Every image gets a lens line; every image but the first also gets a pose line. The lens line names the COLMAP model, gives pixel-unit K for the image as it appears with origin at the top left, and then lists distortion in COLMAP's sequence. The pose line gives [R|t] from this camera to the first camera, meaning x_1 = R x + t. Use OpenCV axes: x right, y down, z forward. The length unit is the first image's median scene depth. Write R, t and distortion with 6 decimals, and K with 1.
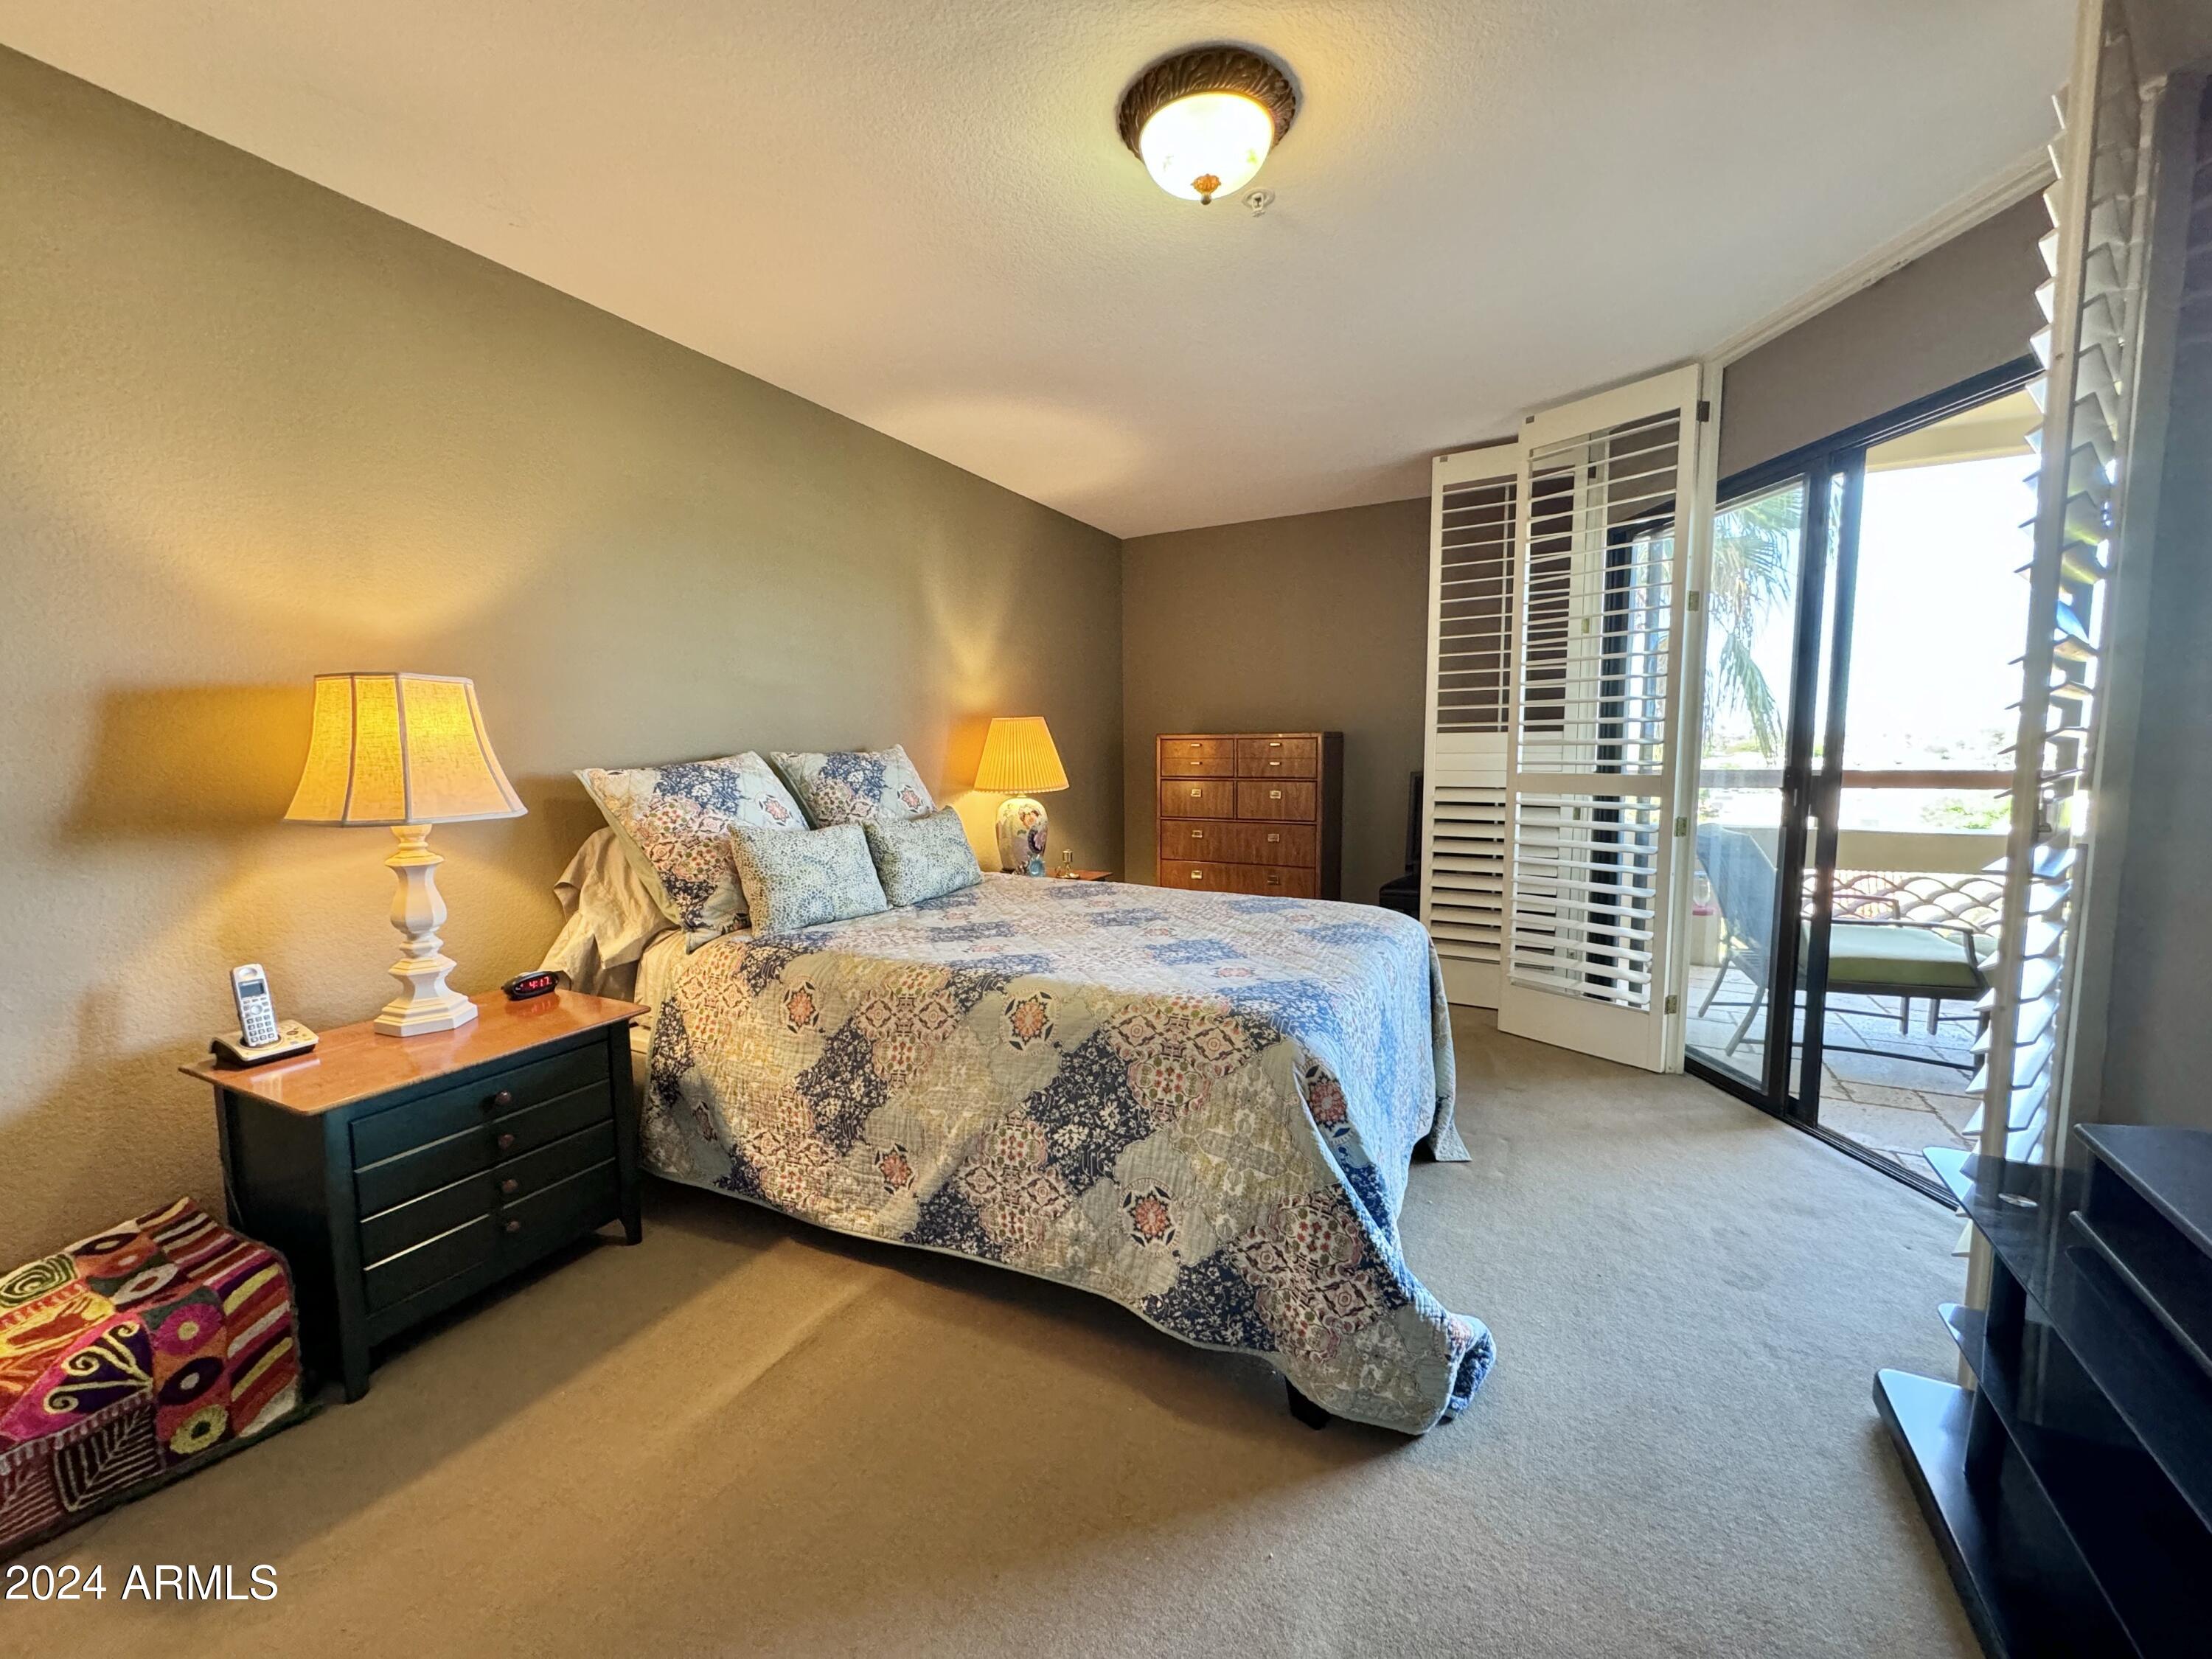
lens RADIAL K [[875.6, 0, 1106.8], [0, 875.6, 829.3], [0, 0, 1]] dist [-0.001240, -0.000047]
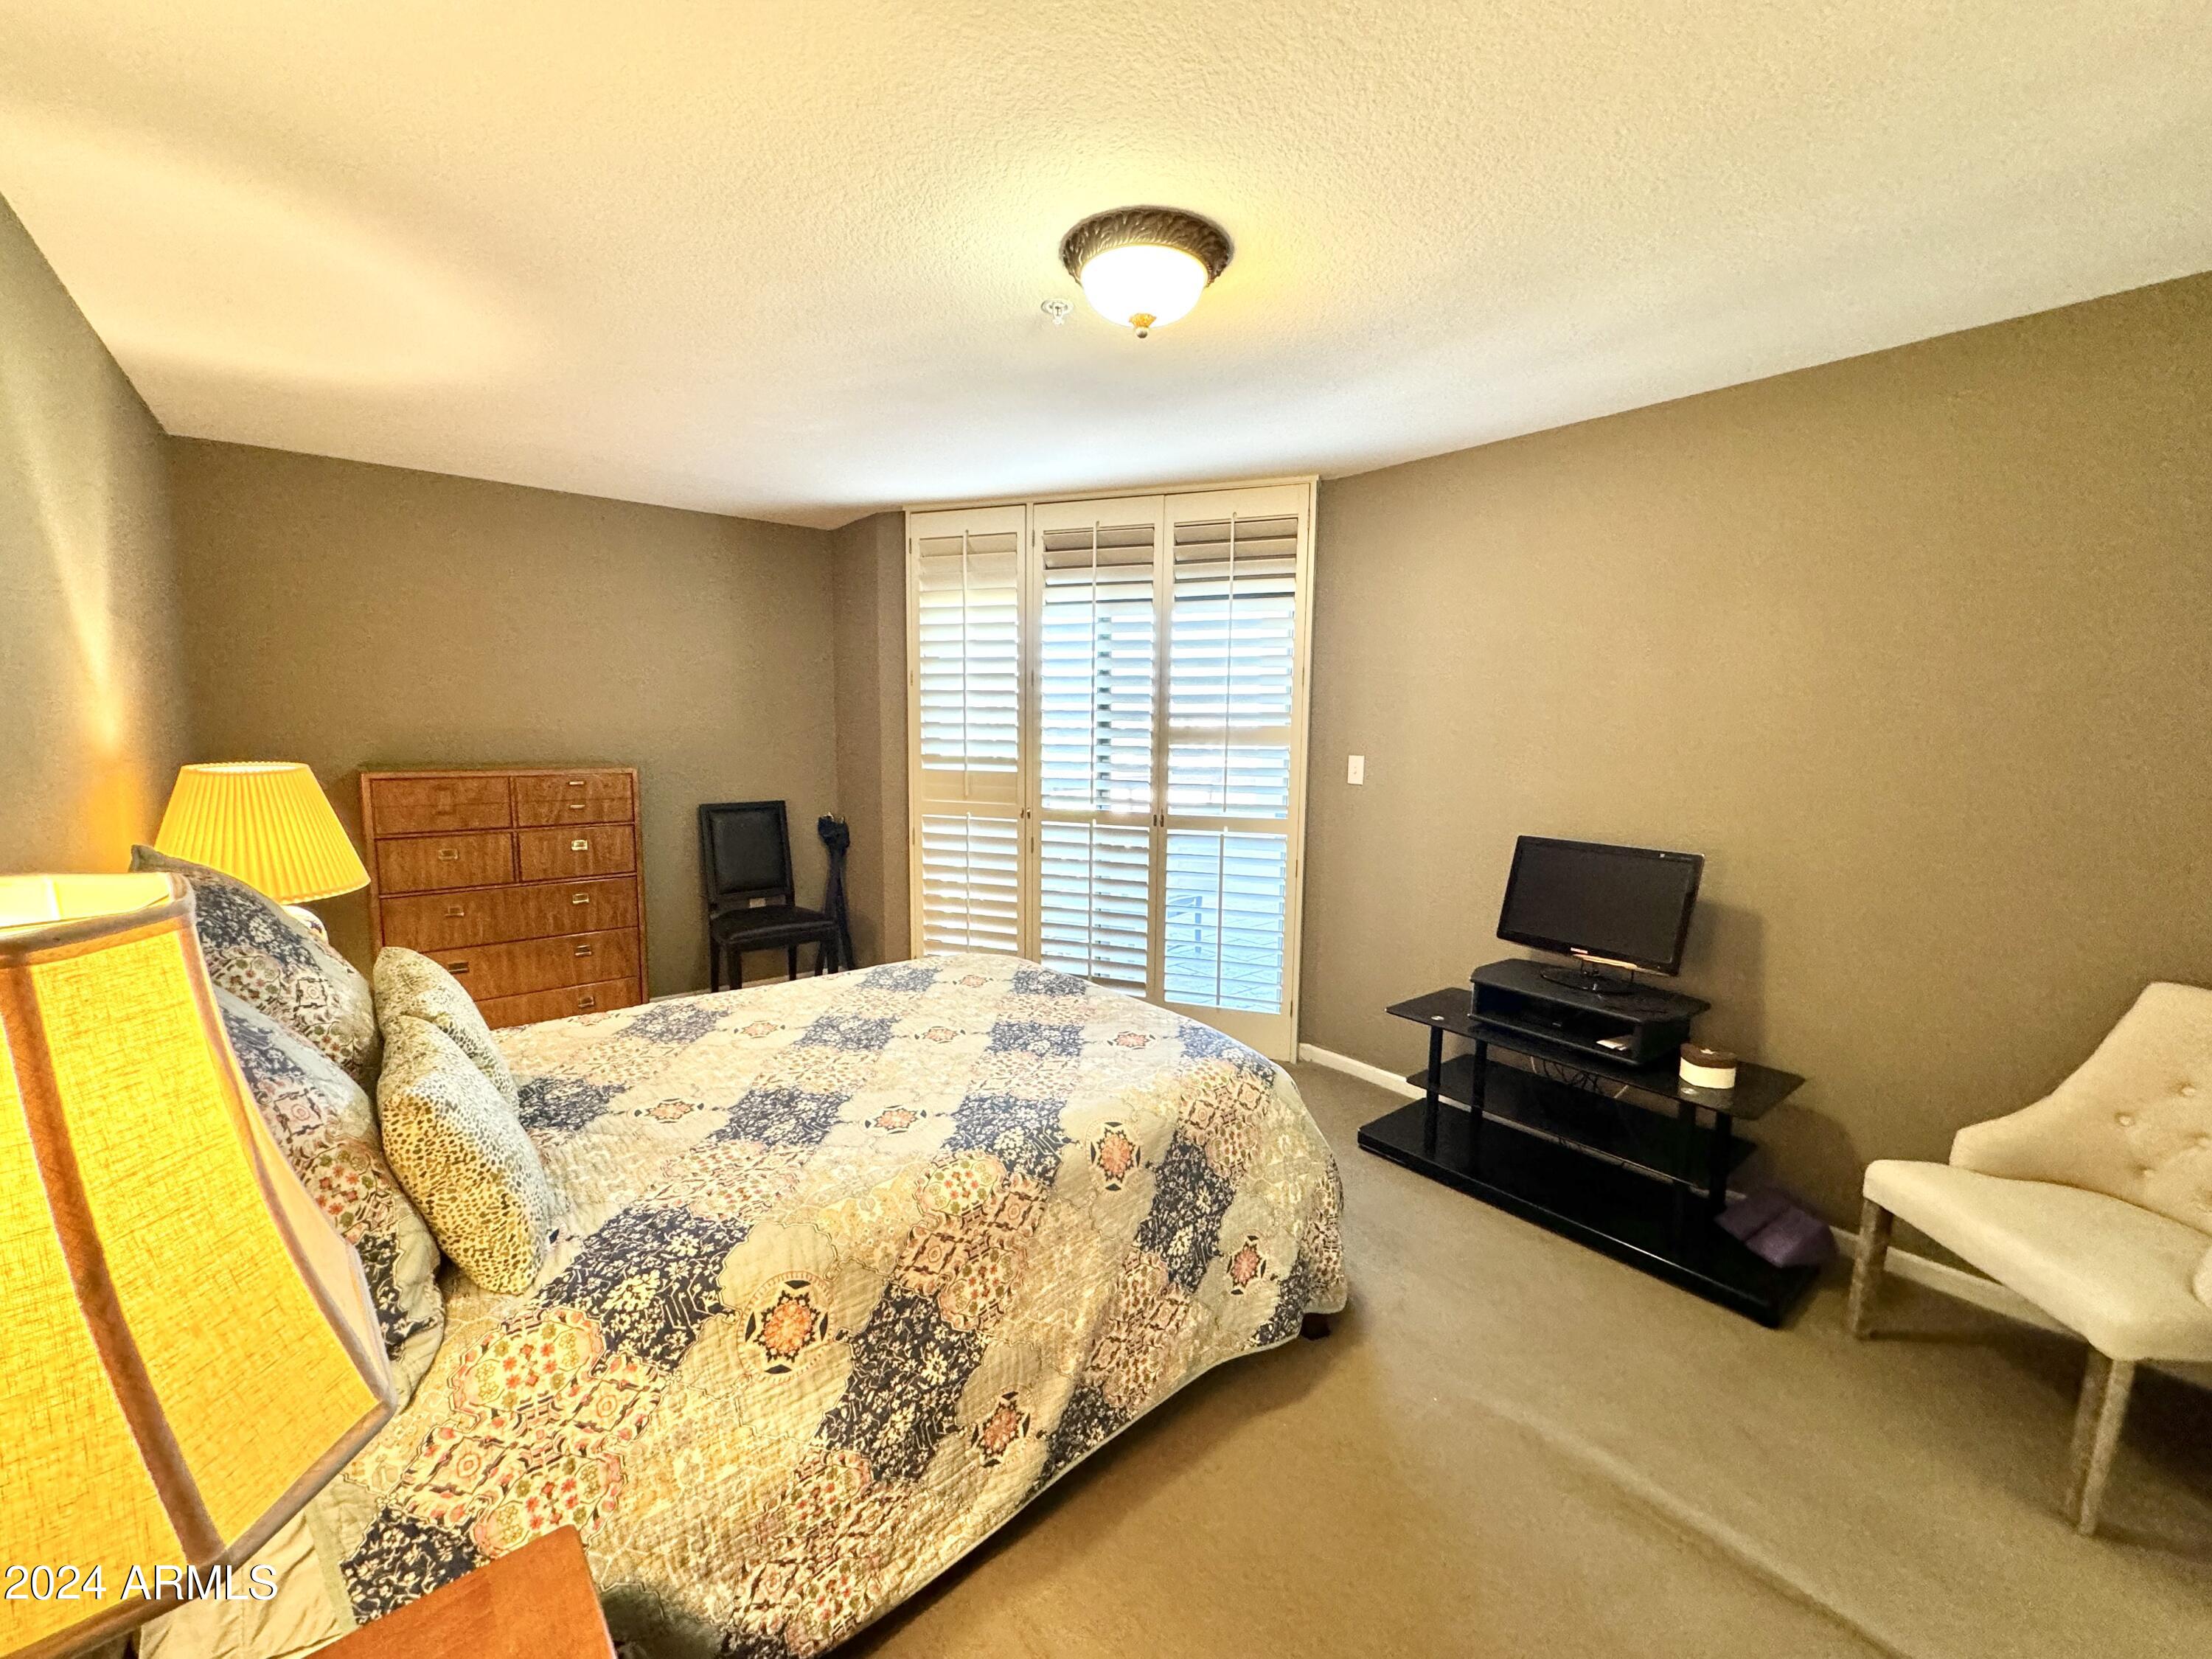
lens RADIAL K [[875.6, 0, 1106.8], [0, 875.6, 829.3], [0, 0, 1]] dist [-0.001240, -0.000047]
pose [[0.385836, -0.092118, 0.917957, -0.859833], [0.072446, 0.994955, 0.069394, -0.181474], [-0.919719, 0.039727, 0.390563, 0.591918]]
